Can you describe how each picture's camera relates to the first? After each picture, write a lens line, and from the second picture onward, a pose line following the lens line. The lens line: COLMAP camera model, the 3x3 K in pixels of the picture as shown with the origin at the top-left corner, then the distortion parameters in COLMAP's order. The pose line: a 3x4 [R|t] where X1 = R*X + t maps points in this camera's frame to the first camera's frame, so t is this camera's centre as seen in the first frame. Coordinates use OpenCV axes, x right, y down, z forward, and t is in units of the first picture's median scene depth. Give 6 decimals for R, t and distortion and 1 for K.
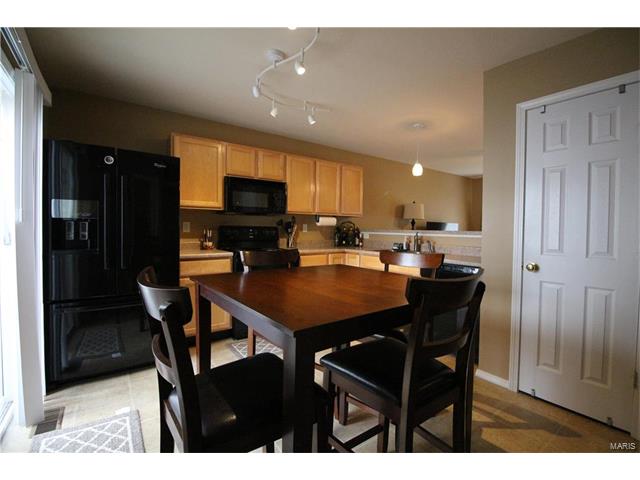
lens RADIAL K [[296.5, 0, 324.2], [0, 296.5, 234.7], [0, 0, 1]] dist [-0.021901, -0.000491]
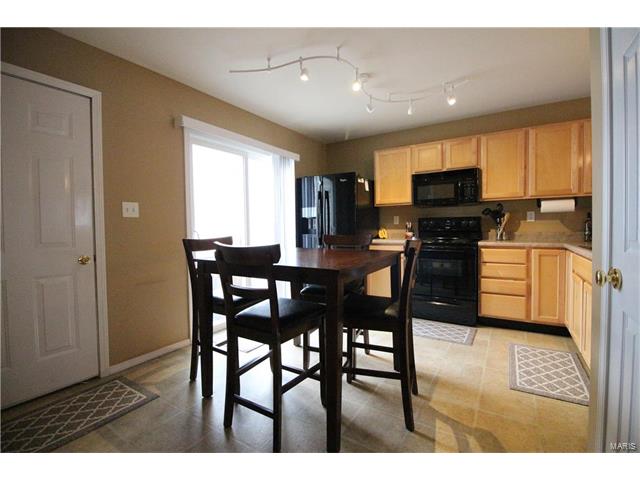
lens RADIAL K [[296.5, 0, 324.2], [0, 296.5, 234.7], [0, 0, 1]] dist [-0.021901, -0.000491]
pose [[0.353544, 0.011263, -0.935350, 0.547011], [0.000552, 0.999925, 0.012249, 0.018957], [0.935418, -0.004846, 0.353511, 0.237035]]
